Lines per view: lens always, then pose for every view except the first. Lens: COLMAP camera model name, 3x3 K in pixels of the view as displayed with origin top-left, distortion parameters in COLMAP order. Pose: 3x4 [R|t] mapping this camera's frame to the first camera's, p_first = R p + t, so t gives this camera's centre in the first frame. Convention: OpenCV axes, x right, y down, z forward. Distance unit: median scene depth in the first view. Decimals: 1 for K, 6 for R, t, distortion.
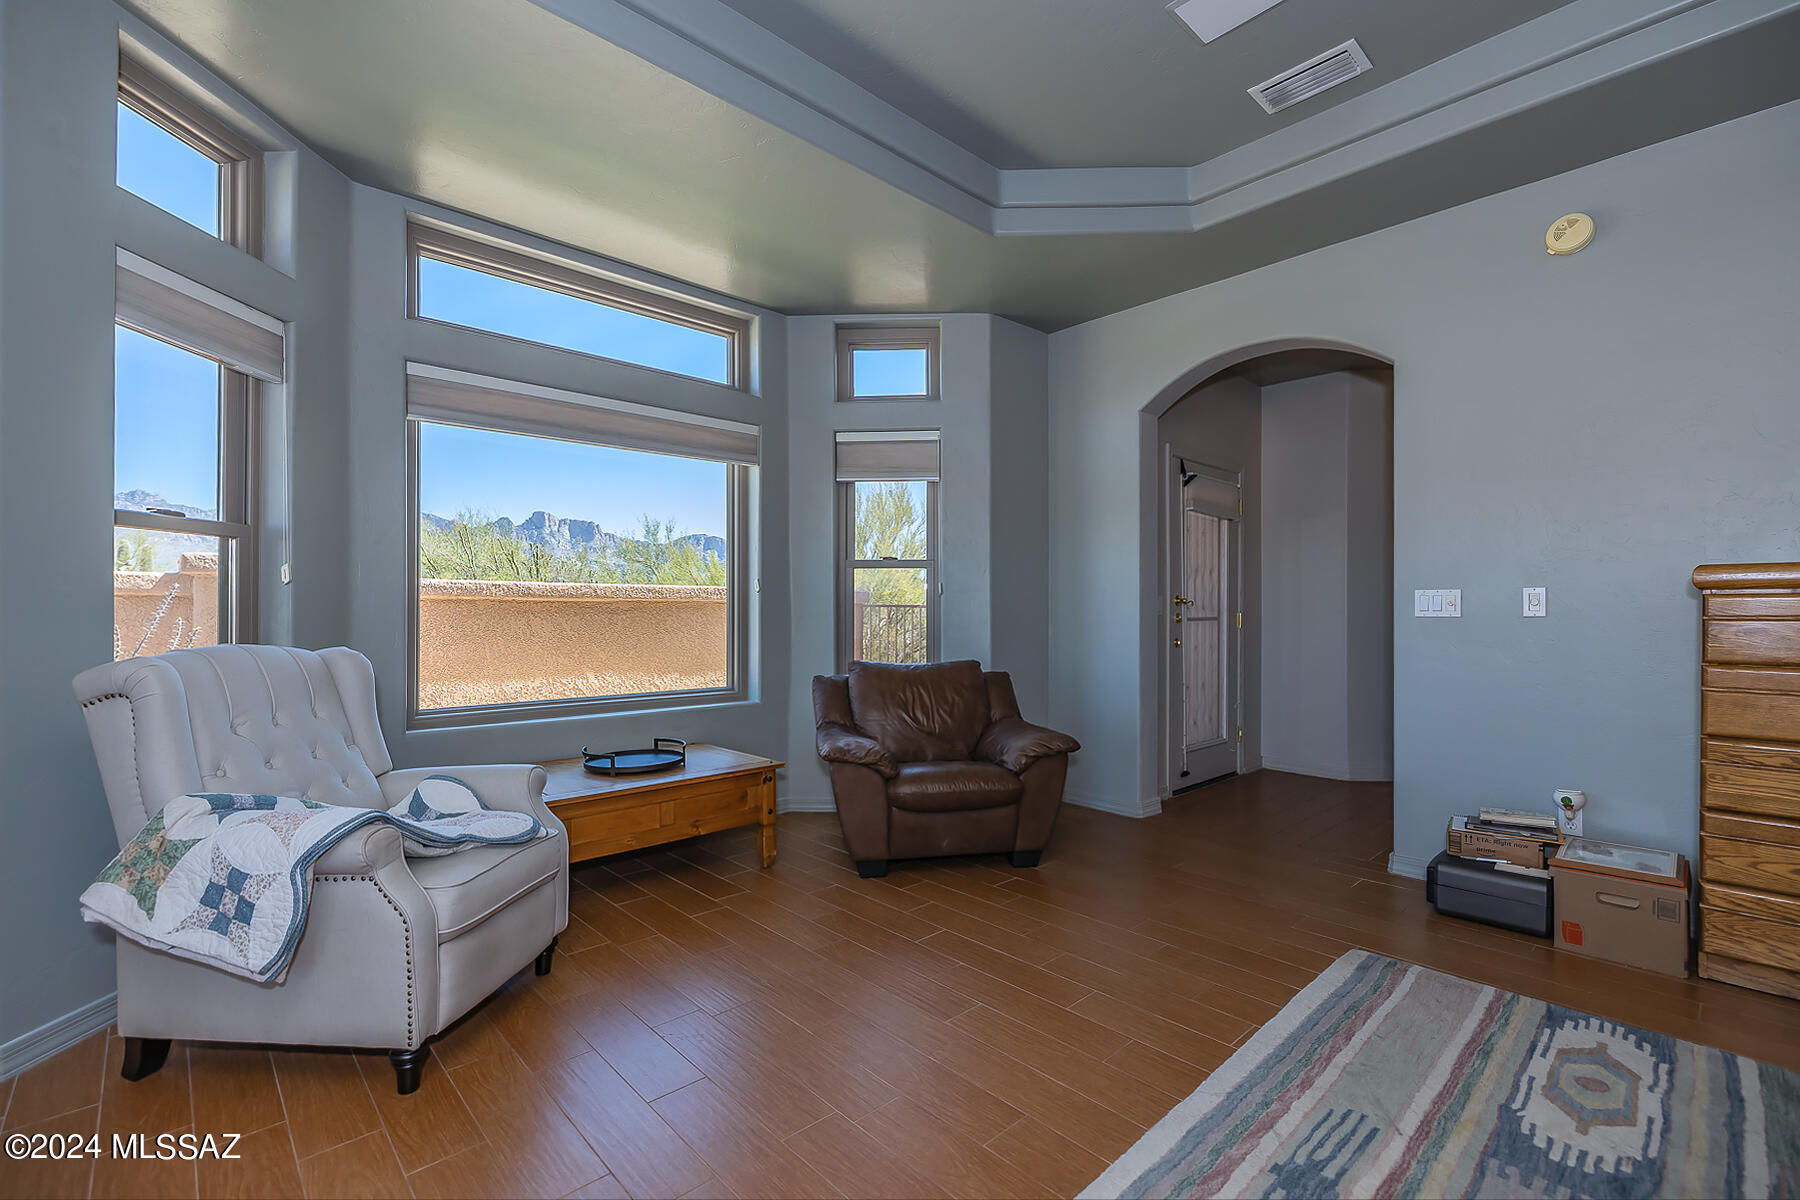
lens RADIAL K [[774.8, 0, 875.3], [0, 774.8, 587.2], [0, 0, 1]] dist [-0.000608, -0.000139]
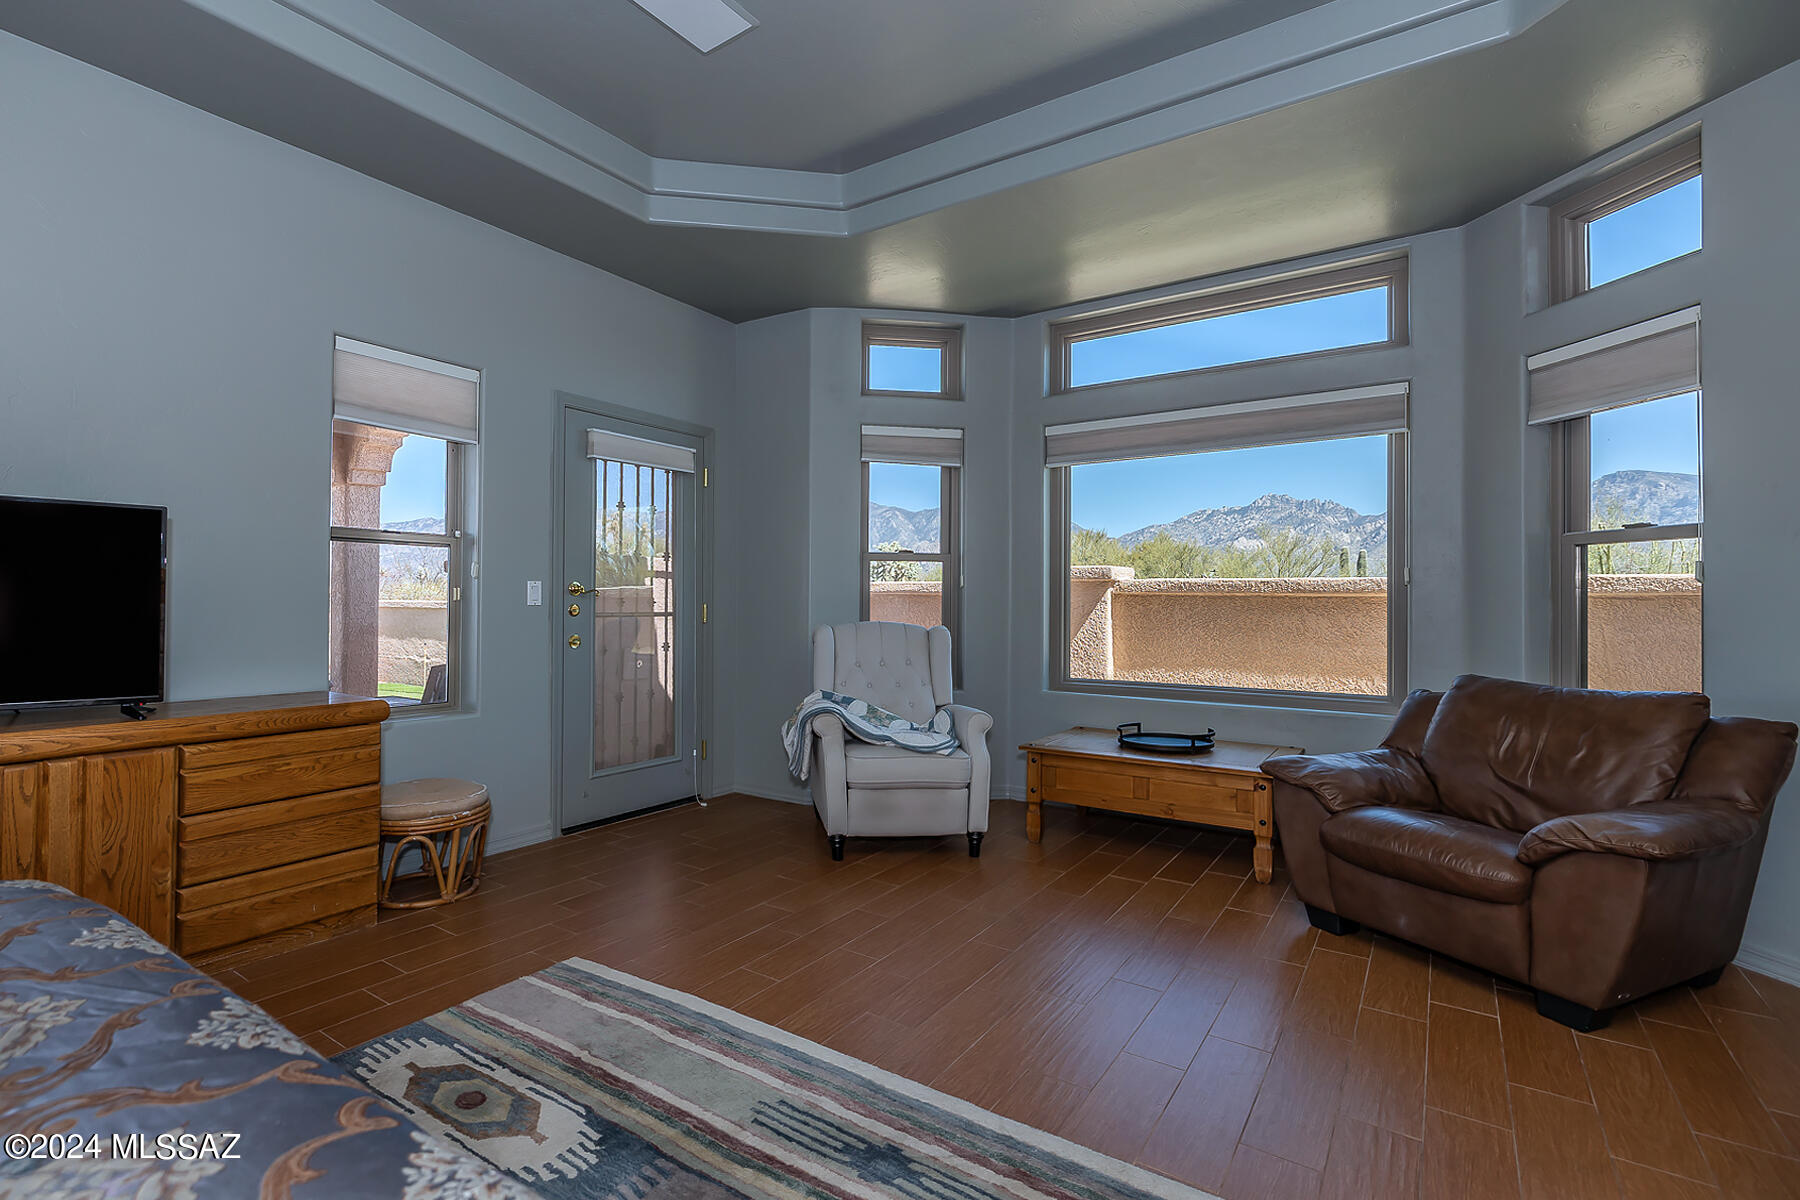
lens RADIAL K [[761.0, 0, 926.4], [0, 761.0, 596.6], [0, 0, 1]] dist [-0.052034, -0.000026]
pose [[0.242133, -0.011470, -0.970175, 0.490660], [0.016354, 0.999836, -0.007739, 0.016988], [0.970105, -0.013993, 0.242281, 0.326465]]
